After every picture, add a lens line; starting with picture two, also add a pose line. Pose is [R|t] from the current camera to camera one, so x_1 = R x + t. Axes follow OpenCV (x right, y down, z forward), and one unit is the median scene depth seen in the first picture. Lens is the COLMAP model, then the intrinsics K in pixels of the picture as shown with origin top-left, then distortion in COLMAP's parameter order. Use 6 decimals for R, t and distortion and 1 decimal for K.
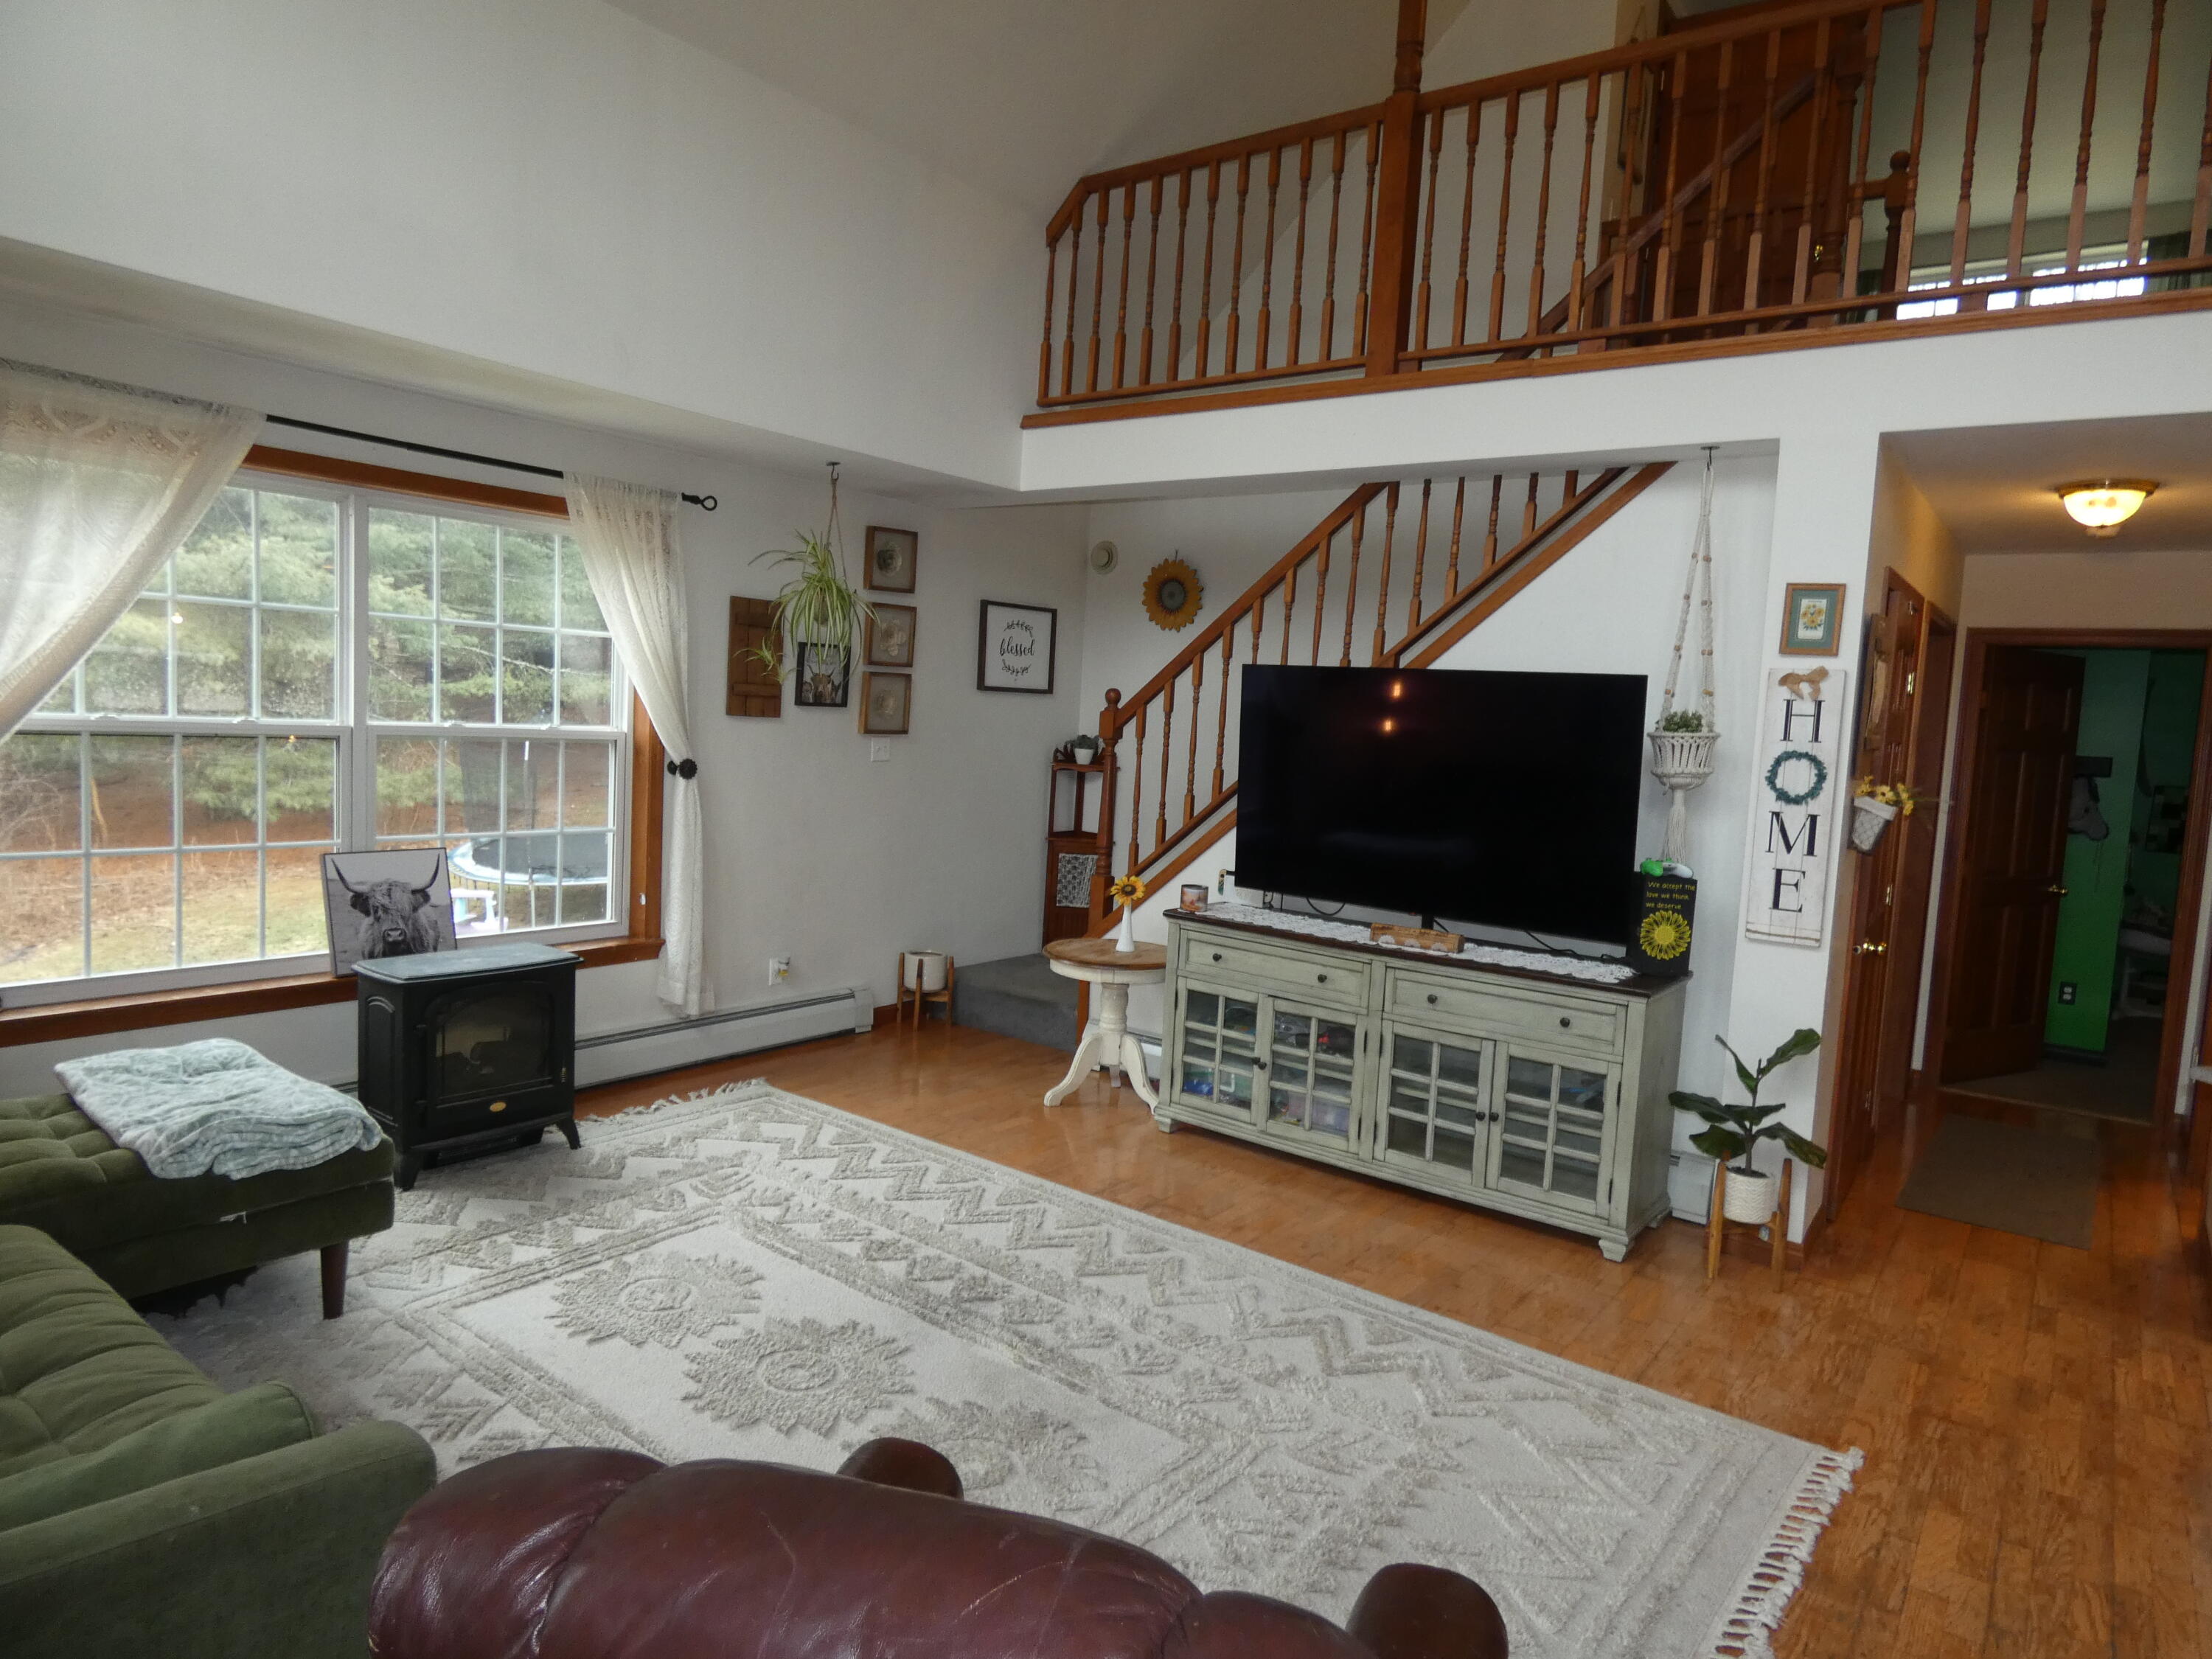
lens RADIAL K [[1325.8, 0, 1136.8], [0, 1325.8, 829.6], [0, 0, 1]] dist [0.003247, -0.007953]
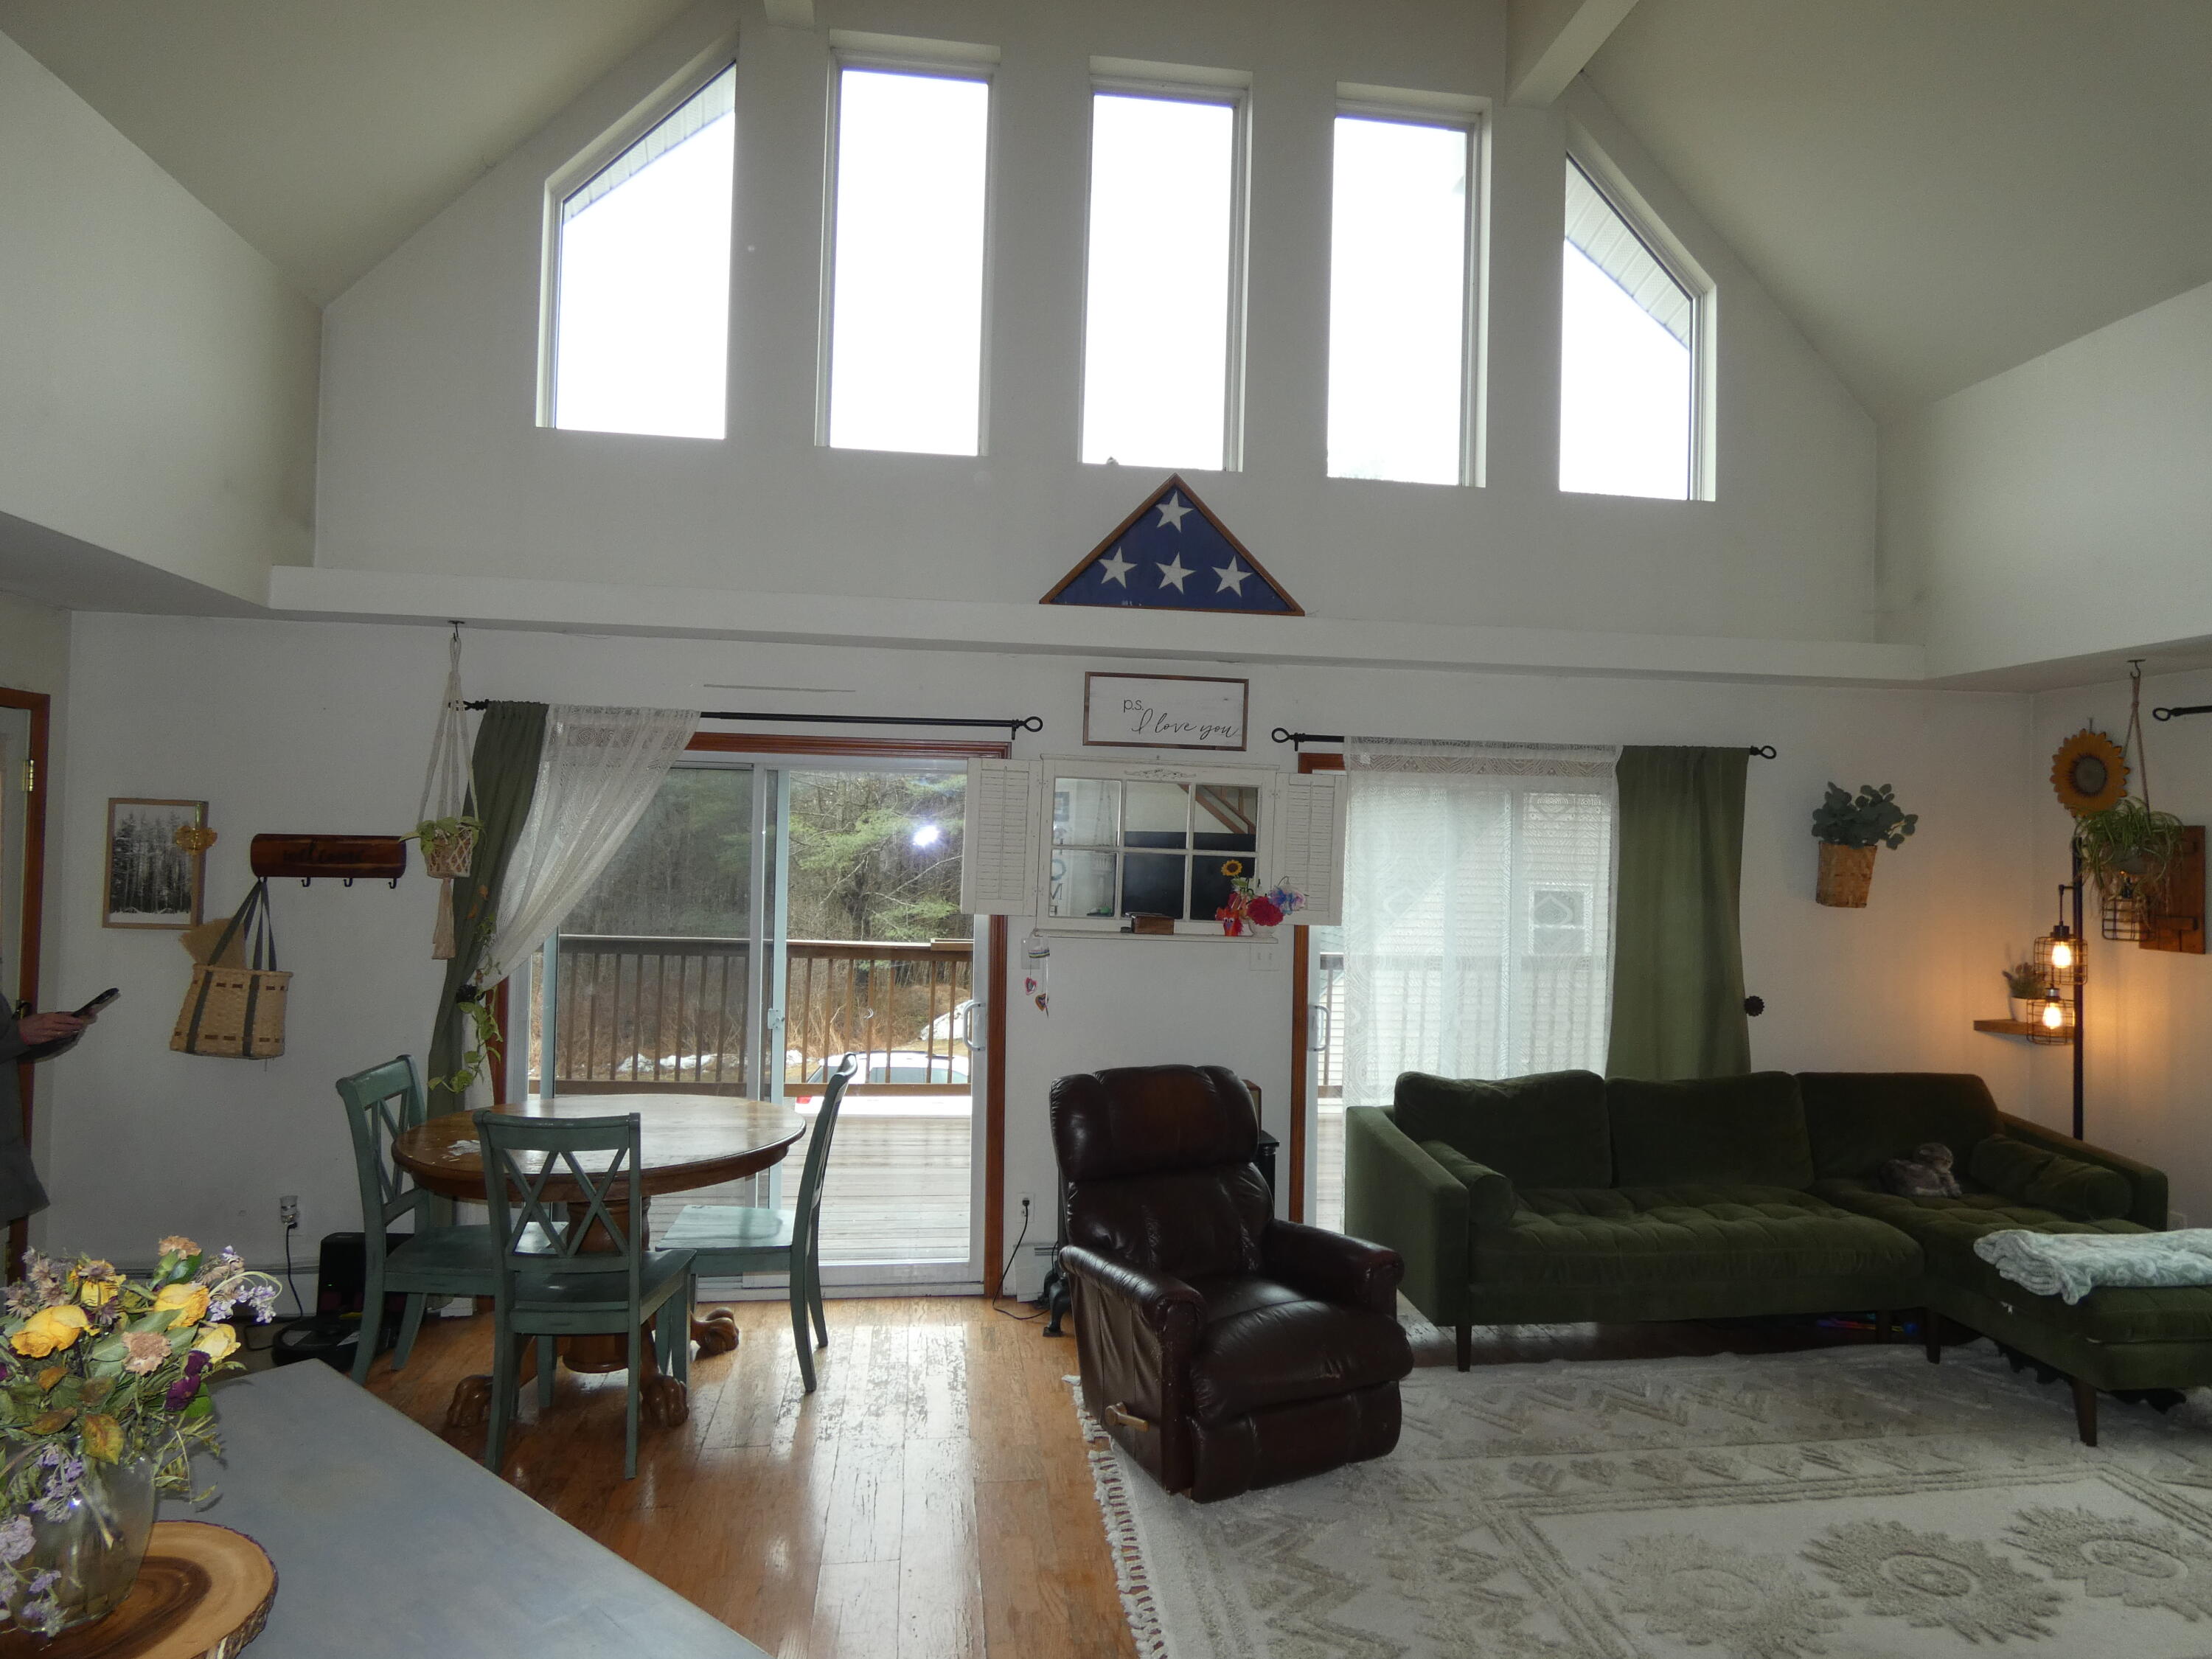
lens RADIAL K [[1325.8, 0, 1124.9], [0, 1325.8, 824.2], [0, 0, 1]] dist [0.003247, -0.007953]
pose [[-0.709039, -0.078059, -0.700835, 0.706818], [-0.110892, 0.993831, 0.001498, -0.082903], [0.696395, 0.078779, -0.713322, 0.904749]]
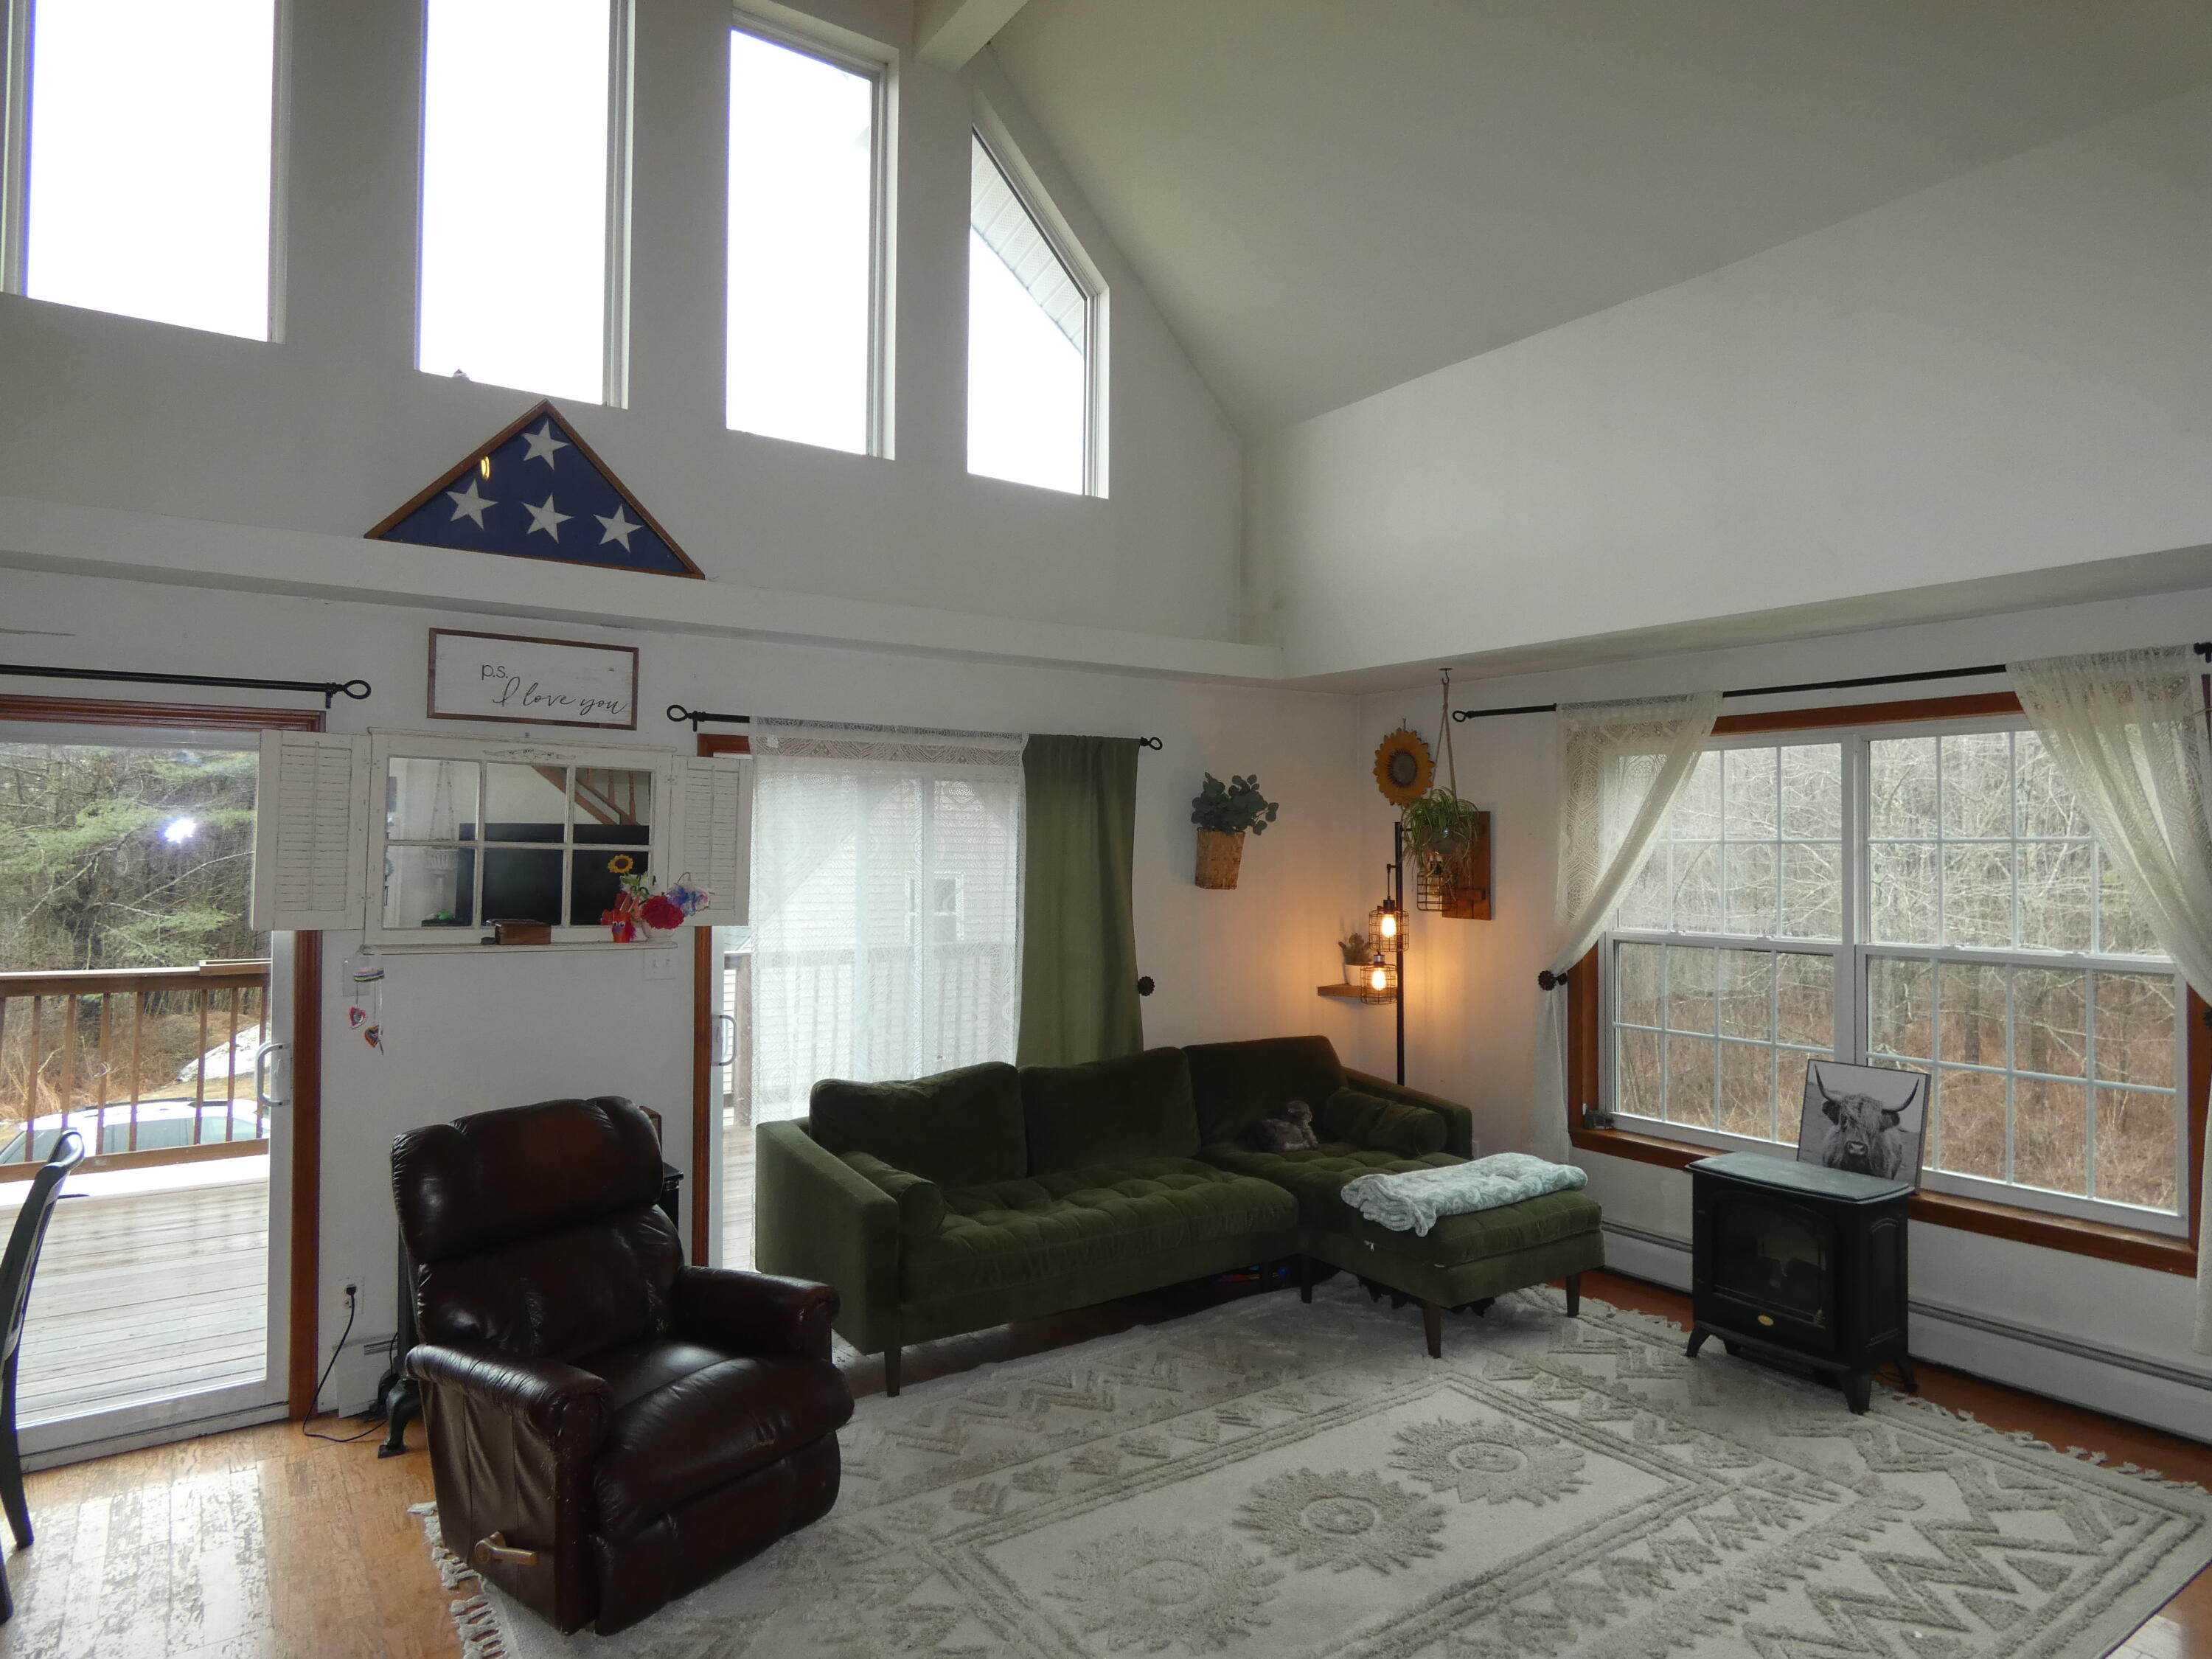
lens RADIAL K [[1325.8, 0, 1111.3], [0, 1325.8, 821.2], [0, 0, 1]] dist [0.003247, -0.007953]
pose [[-0.321784, -0.070996, -0.944147, 0.653672], [-0.095751, 0.994513, -0.042150, -0.079191], [0.941959, 0.076840, -0.326817, 0.818345]]
